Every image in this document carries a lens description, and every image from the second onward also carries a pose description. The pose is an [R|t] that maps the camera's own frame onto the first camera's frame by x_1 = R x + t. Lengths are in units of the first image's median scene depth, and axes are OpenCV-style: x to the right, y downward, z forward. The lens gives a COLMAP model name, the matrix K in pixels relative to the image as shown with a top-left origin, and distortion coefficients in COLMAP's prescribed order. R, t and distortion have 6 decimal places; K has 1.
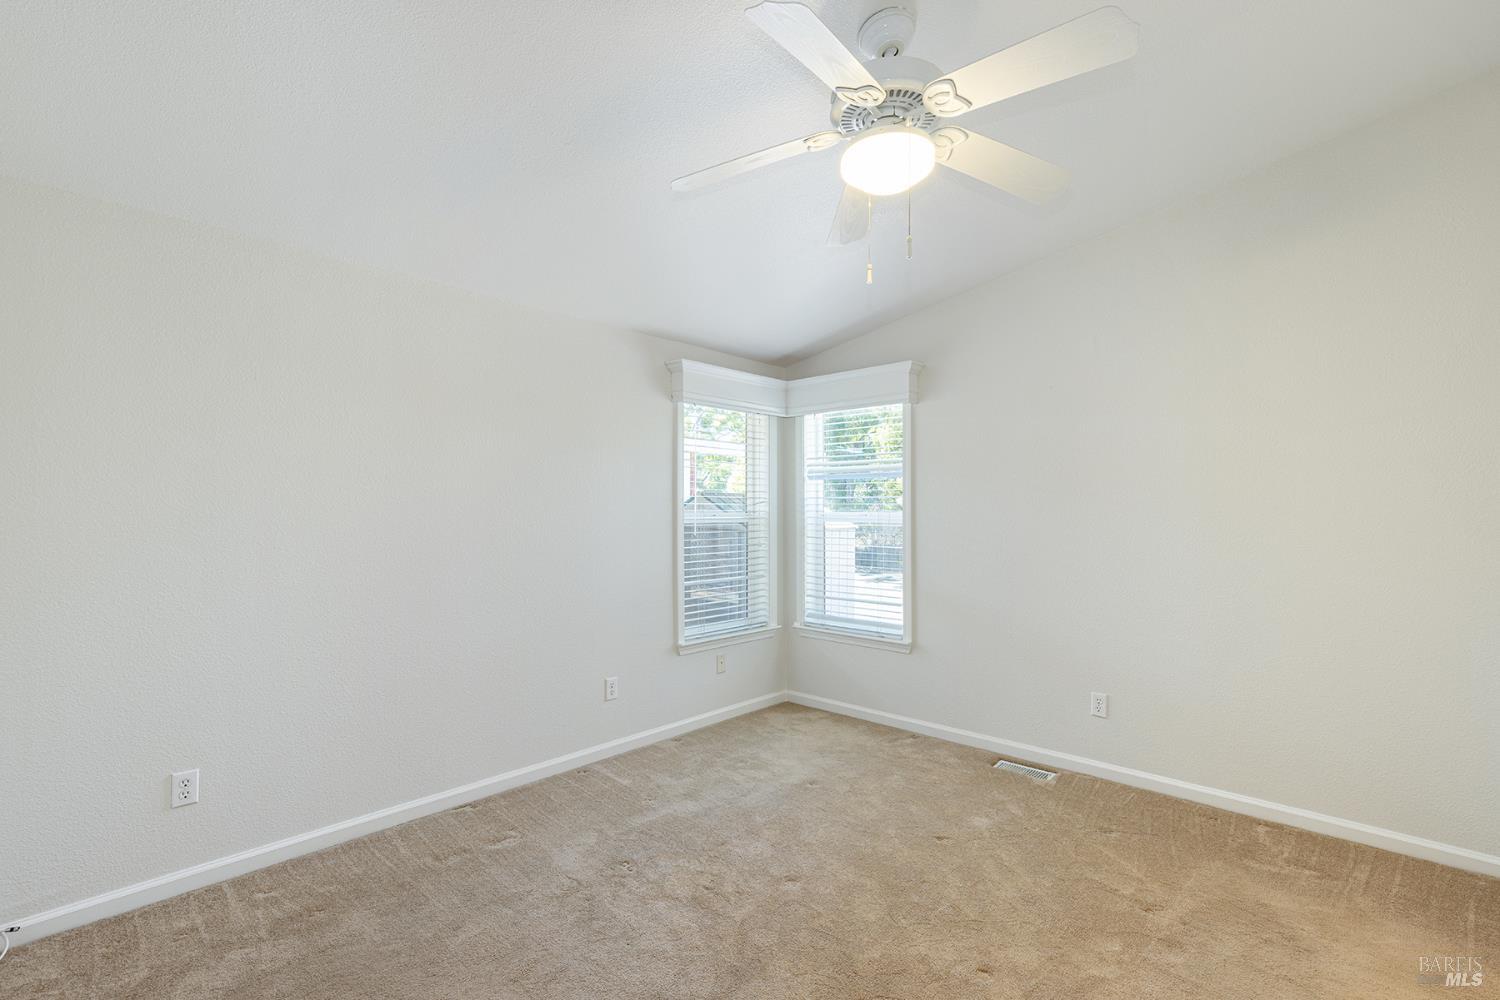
lens RADIAL K [[672.3, 0, 753.2], [0, 672.3, 507.0], [0, 0, 1]] dist [0.001799, 0.000056]
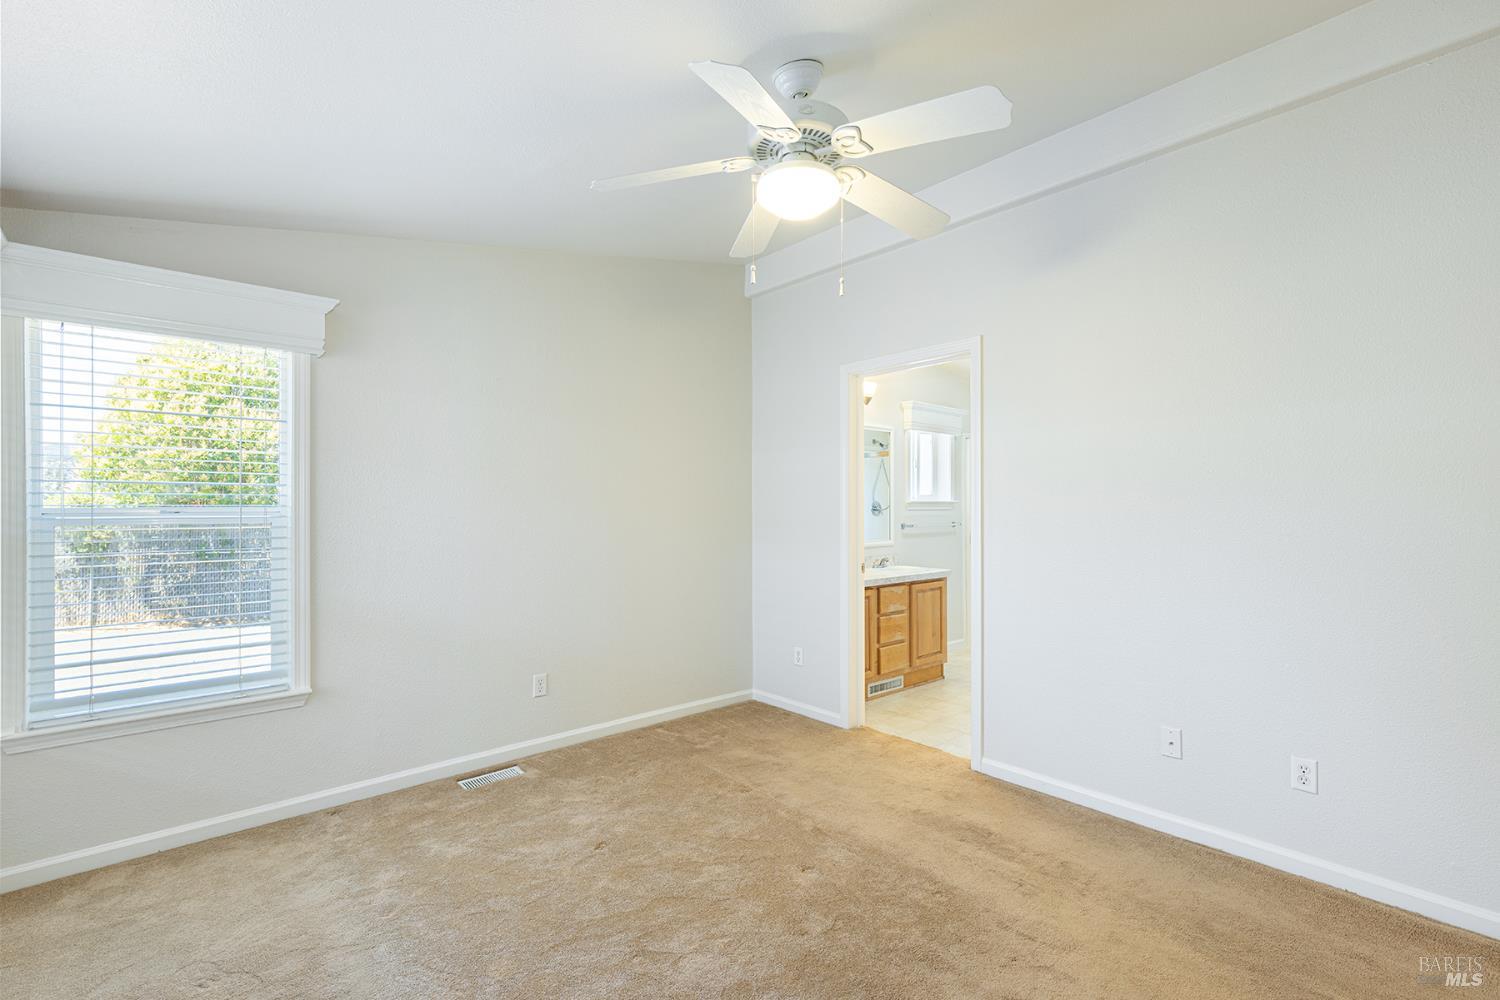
lens RADIAL K [[672.3, 0, 749.9], [0, 672.3, 500.4], [0, 0, 1]] dist [0.001799, 0.000056]
pose [[0.106191, 0.005121, 0.994333, -0.453898], [-0.003642, 0.999982, -0.004761, 0.003115], [-0.994339, -0.003116, 0.106208, 0.485273]]
